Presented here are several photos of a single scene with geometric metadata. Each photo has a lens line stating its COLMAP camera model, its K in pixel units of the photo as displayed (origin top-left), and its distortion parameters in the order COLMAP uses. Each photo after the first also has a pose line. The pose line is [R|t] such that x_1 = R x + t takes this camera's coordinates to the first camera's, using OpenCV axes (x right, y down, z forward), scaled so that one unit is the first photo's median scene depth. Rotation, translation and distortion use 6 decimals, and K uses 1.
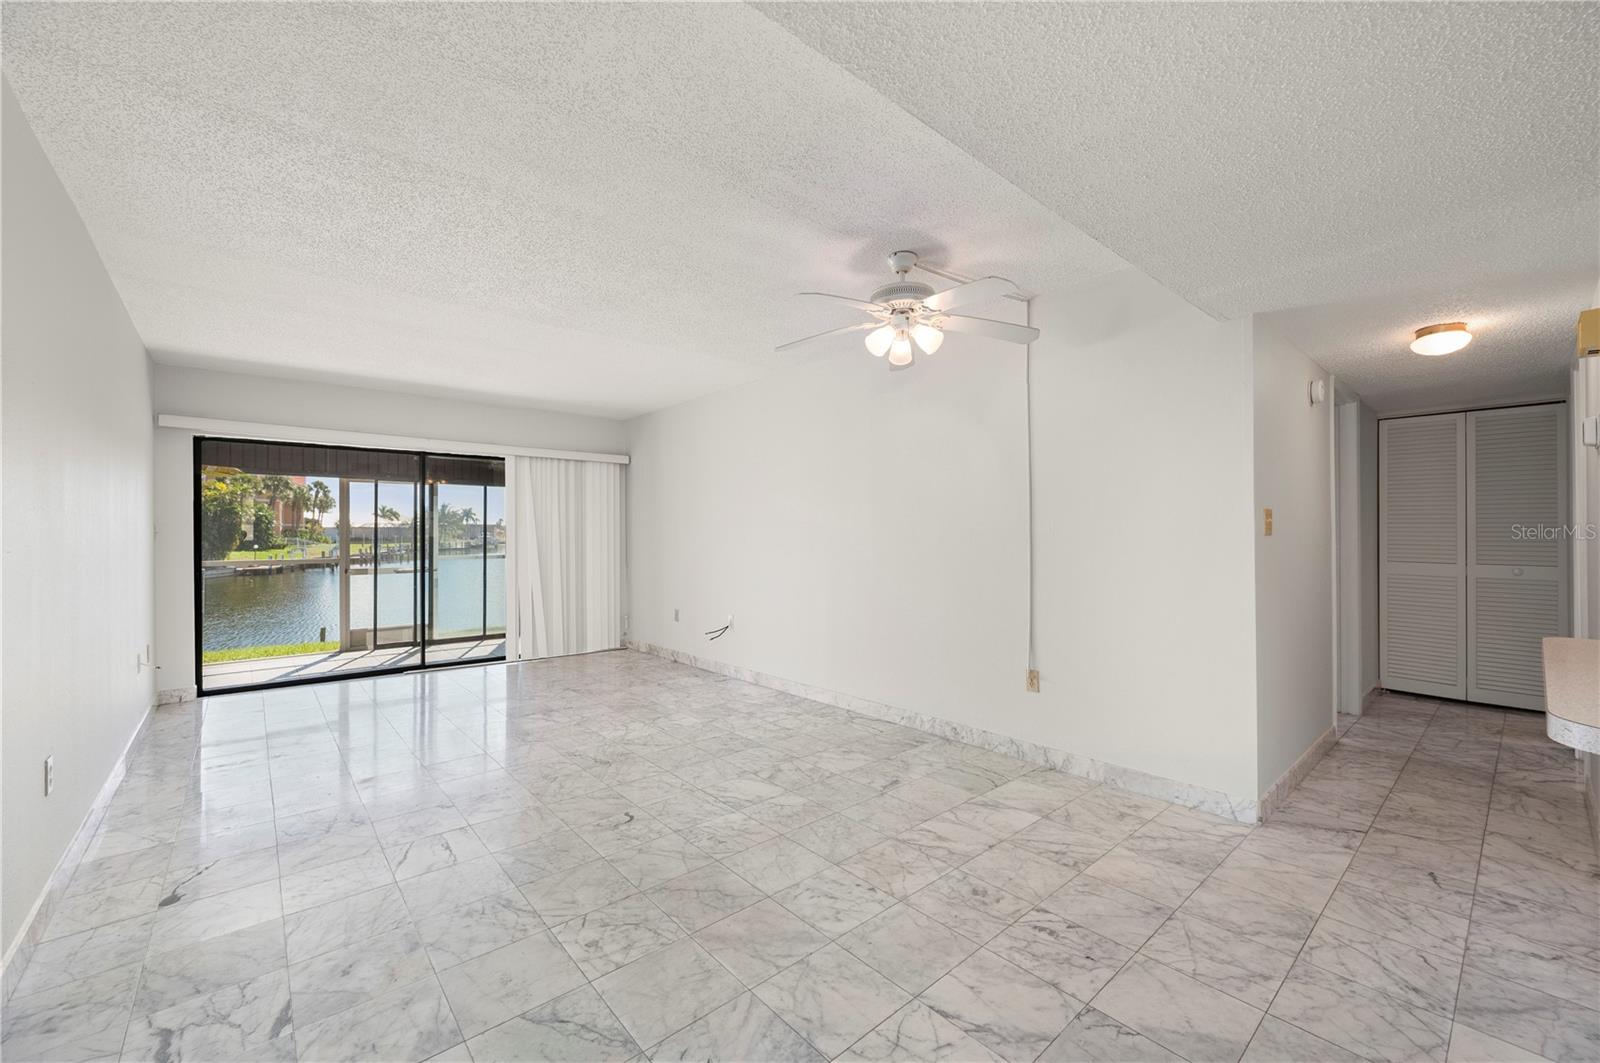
lens RADIAL K [[638.8, 0, 800.0], [0, 638.8, 531.5], [0, 0, 1]] dist [-0.001079, -0.000152]
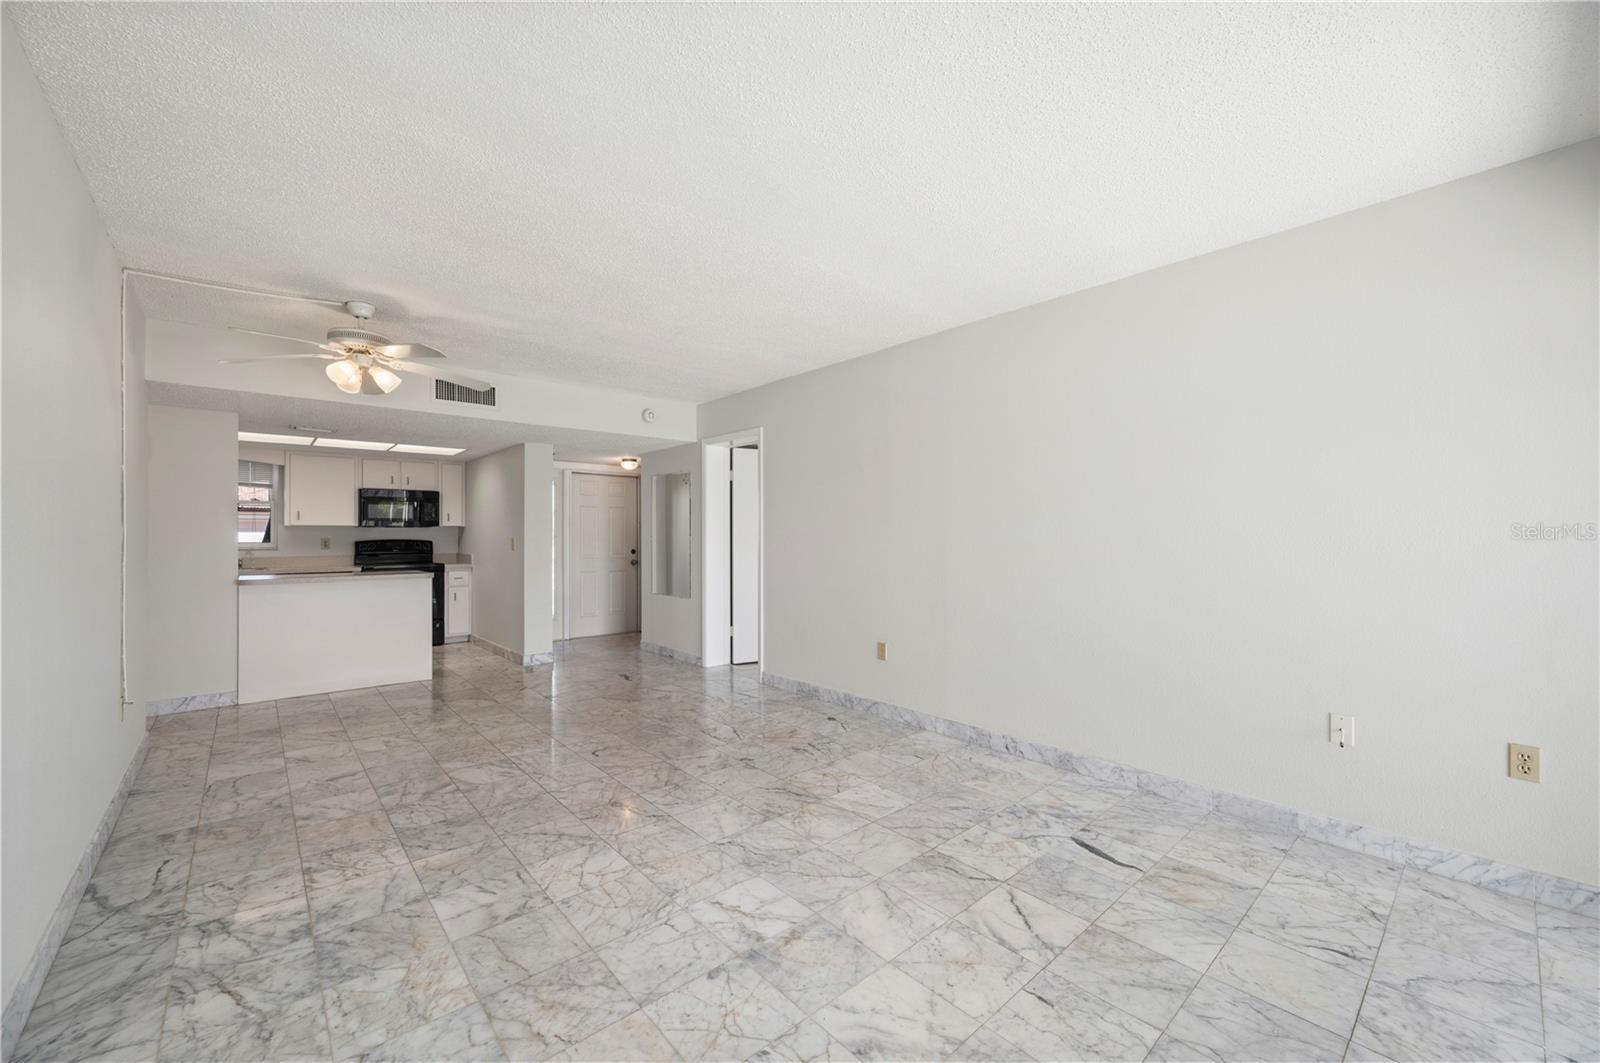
lens RADIAL K [[627.9, 0, 800.7], [0, 627.9, 530.3], [0, 0, 1]] dist [-0.001372, -0.000131]
pose [[-0.999929, 0.008828, -0.008018, -0.494515], [0.008936, 0.999868, -0.013592, 0.009360], [0.007897, -0.013663, -0.999875, 1.665096]]
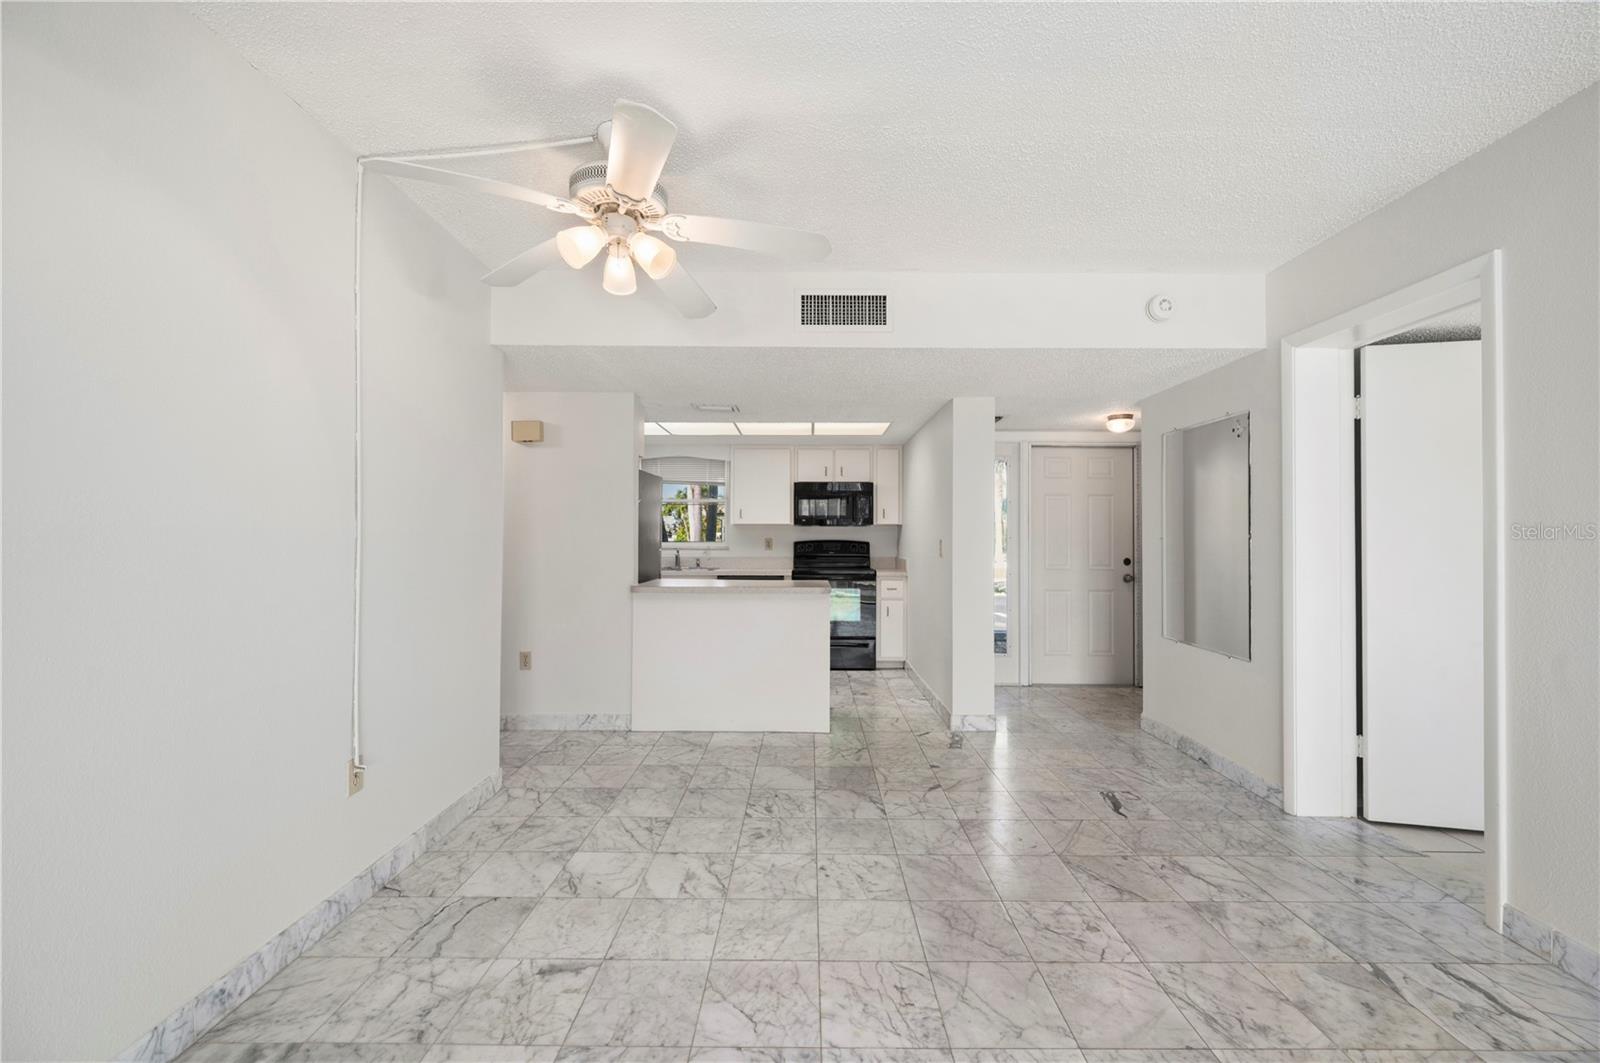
lens RADIAL K [[636.7, 0, 807.5], [0, 636.7, 528.0], [0, 0, 1]] dist [-0.000584, -0.000157]
pose [[-0.754838, 0.012037, 0.655801, -0.333757], [-0.003008, 0.999758, -0.021813, 0.005533], [-0.655905, -0.018438, -0.754618, 1.057979]]
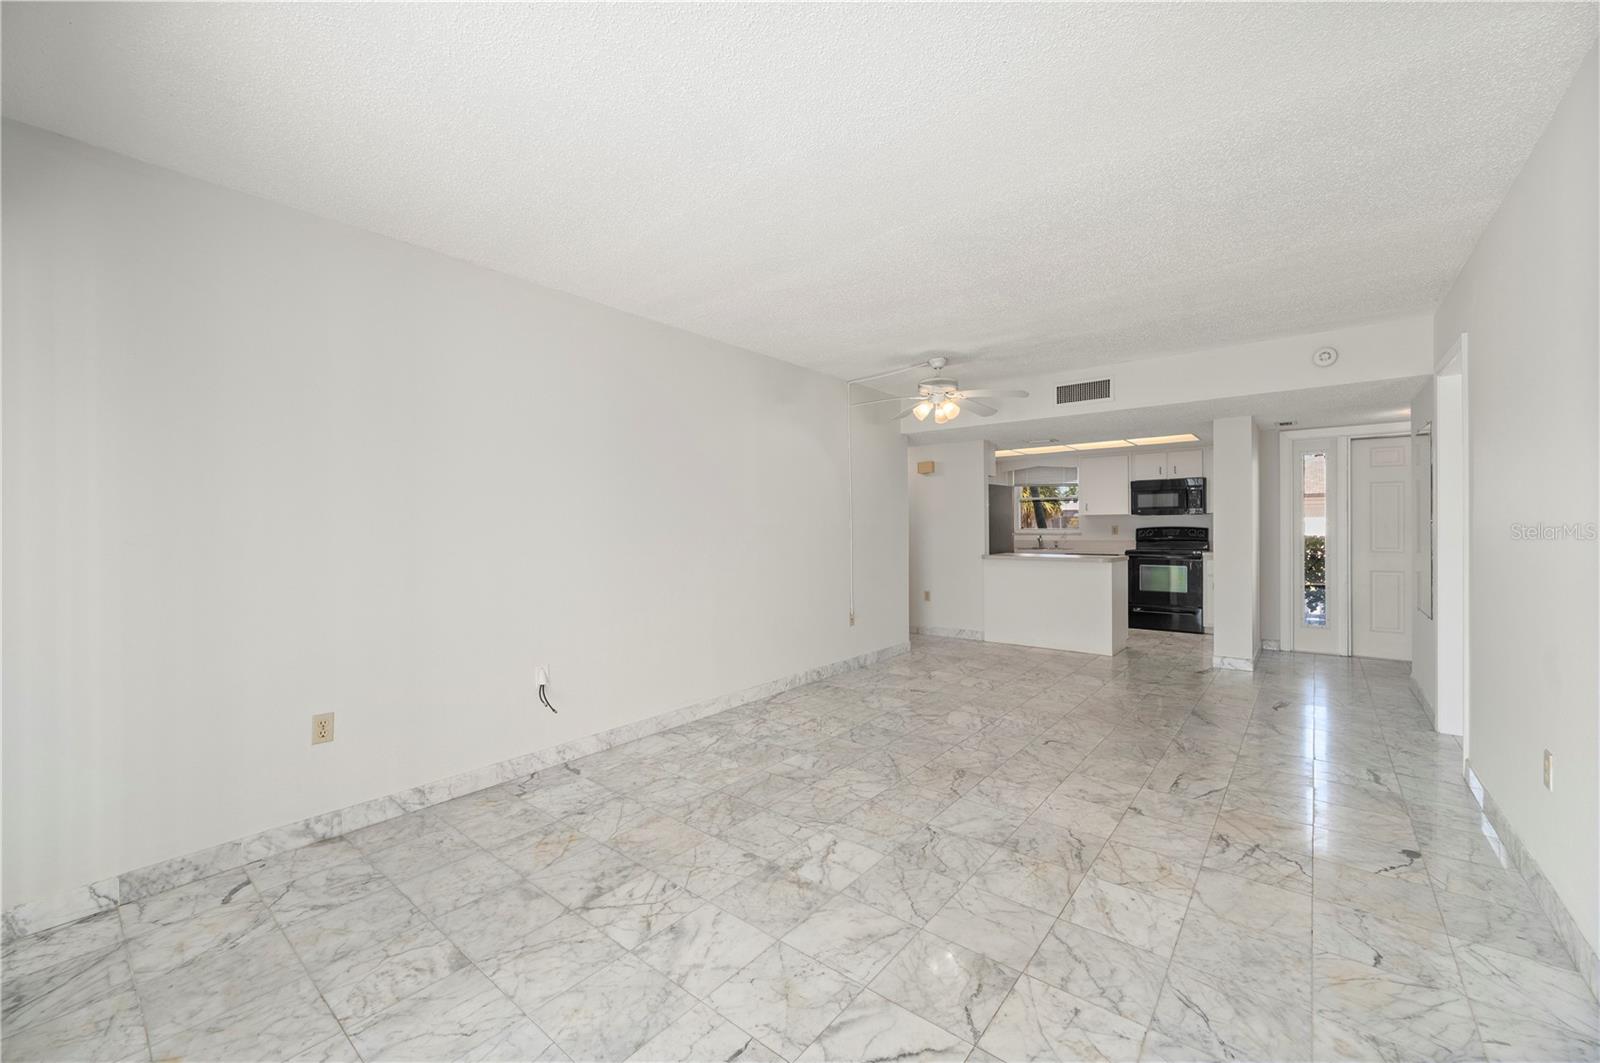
lens RADIAL K [[627.9, 0, 800.7], [0, 627.9, 530.3], [0, 0, 1]] dist [-0.001372, -0.000131]
pose [[-0.170860, 0.000731, 0.985295, -1.054247], [0.003893, 0.999992, -0.000067, 0.007730], [-0.985288, 0.003825, -0.170862, 1.250757]]
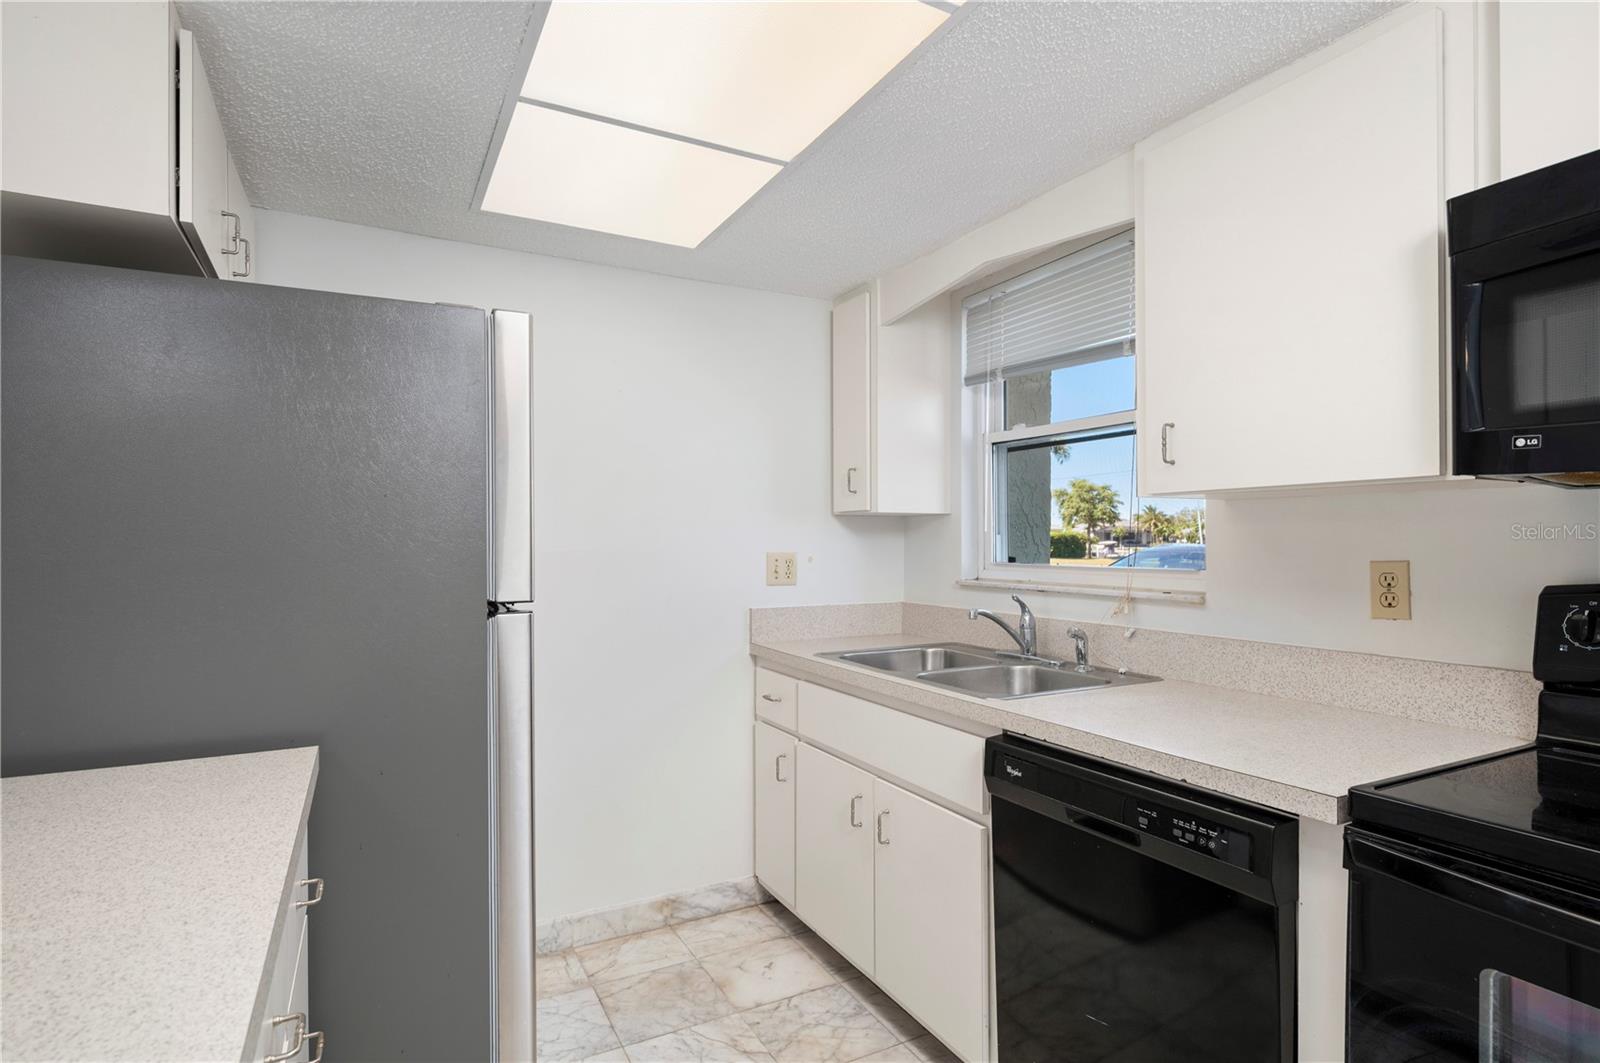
lens RADIAL K [[814.5, 0, 800.0], [0, 814.5, 531.5], [0, 0, 1]] dist [-0.001736, -0.000111]
pose [[0.225821, 0.016775, 0.974024, 0.390636], [-0.005680, 0.999857, -0.015903, -0.009789], [-0.974152, -0.001942, 0.225884, 0.031676]]
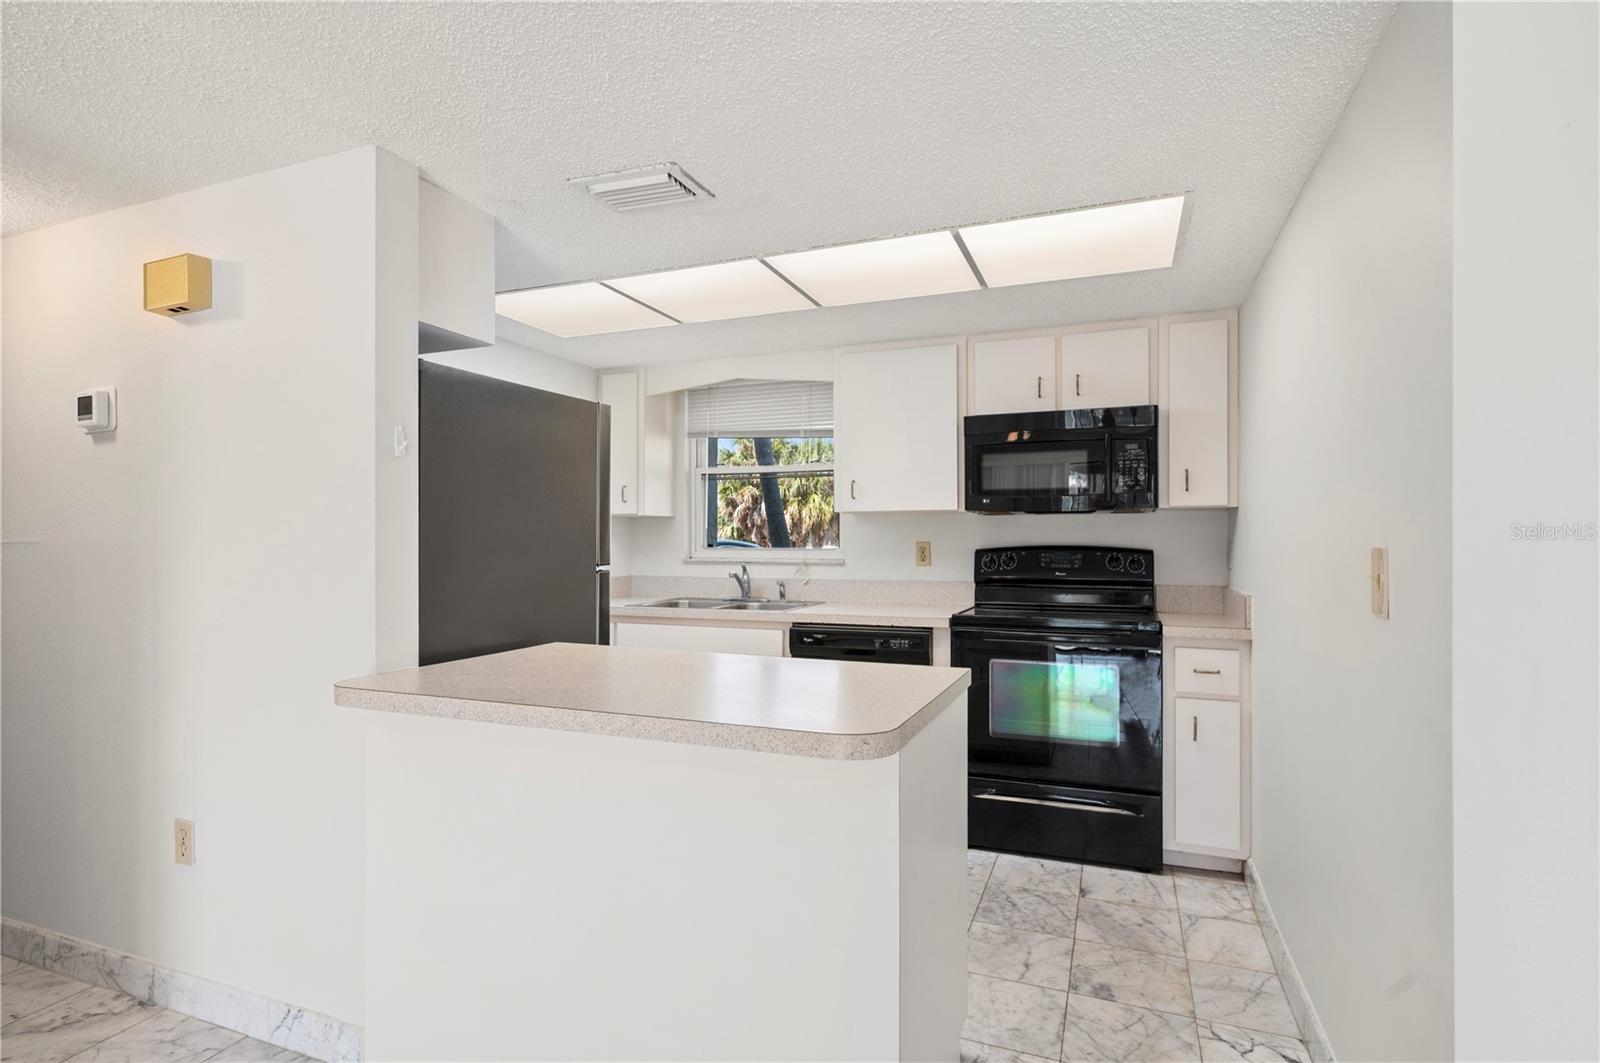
lens RADIAL K [[814.5, 0, 800.0], [0, 814.5, 531.5], [0, 0, 1]] dist [-0.001736, -0.000111]
pose [[-0.462837, 0.011558, 0.886368, 0.020407], [-0.001712, 0.999901, -0.013933, -0.001641], [-0.886442, -0.007966, -0.462771, 0.452721]]
